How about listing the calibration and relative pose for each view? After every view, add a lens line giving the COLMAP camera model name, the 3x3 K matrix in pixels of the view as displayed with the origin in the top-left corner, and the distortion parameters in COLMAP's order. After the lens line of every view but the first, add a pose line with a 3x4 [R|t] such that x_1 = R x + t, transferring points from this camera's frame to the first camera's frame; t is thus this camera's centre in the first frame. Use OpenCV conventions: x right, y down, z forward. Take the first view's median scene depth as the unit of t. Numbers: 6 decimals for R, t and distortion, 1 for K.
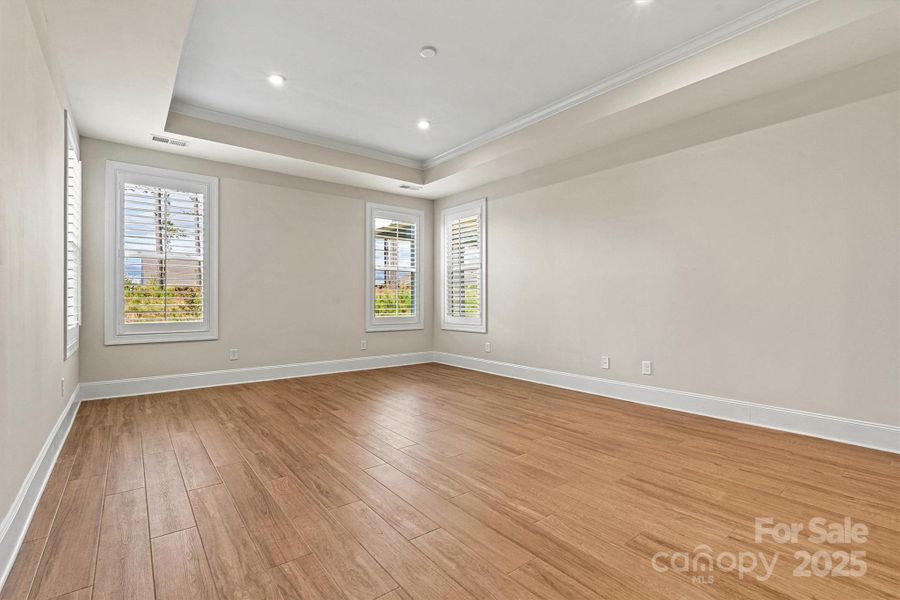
lens RADIAL K [[403.6, 0, 449.2], [0, 403.6, 299.7], [0, 0, 1]] dist [-0.003701, 0.000186]
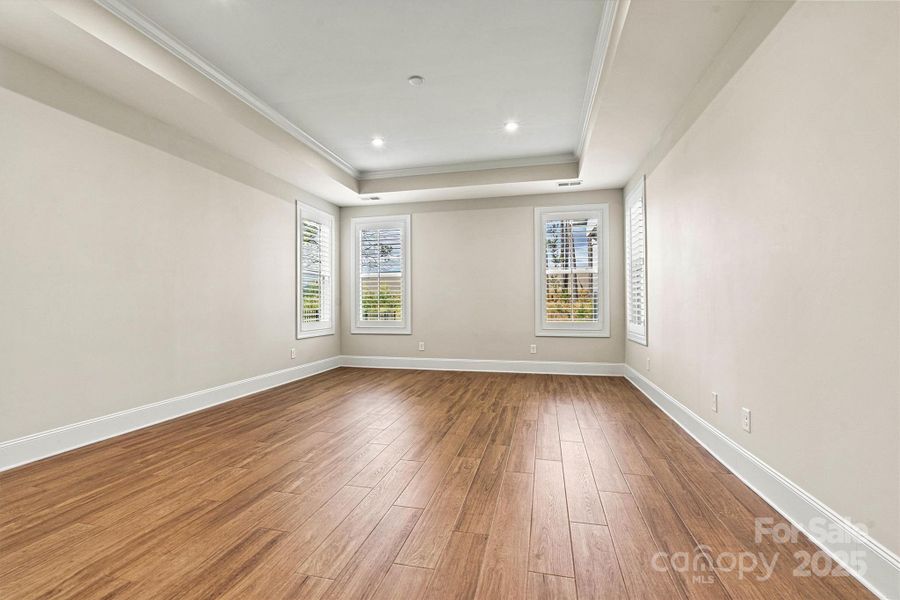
lens RADIAL K [[403.6, 0, 443.7], [0, 403.6, 303.4], [0, 0, 1]] dist [-0.003701, 0.000186]
pose [[0.630644, -0.002385, -0.776069, 0.567405], [0.005181, 0.999986, 0.001136, -0.005887], [0.776055, -0.004737, 0.630647, 0.239829]]
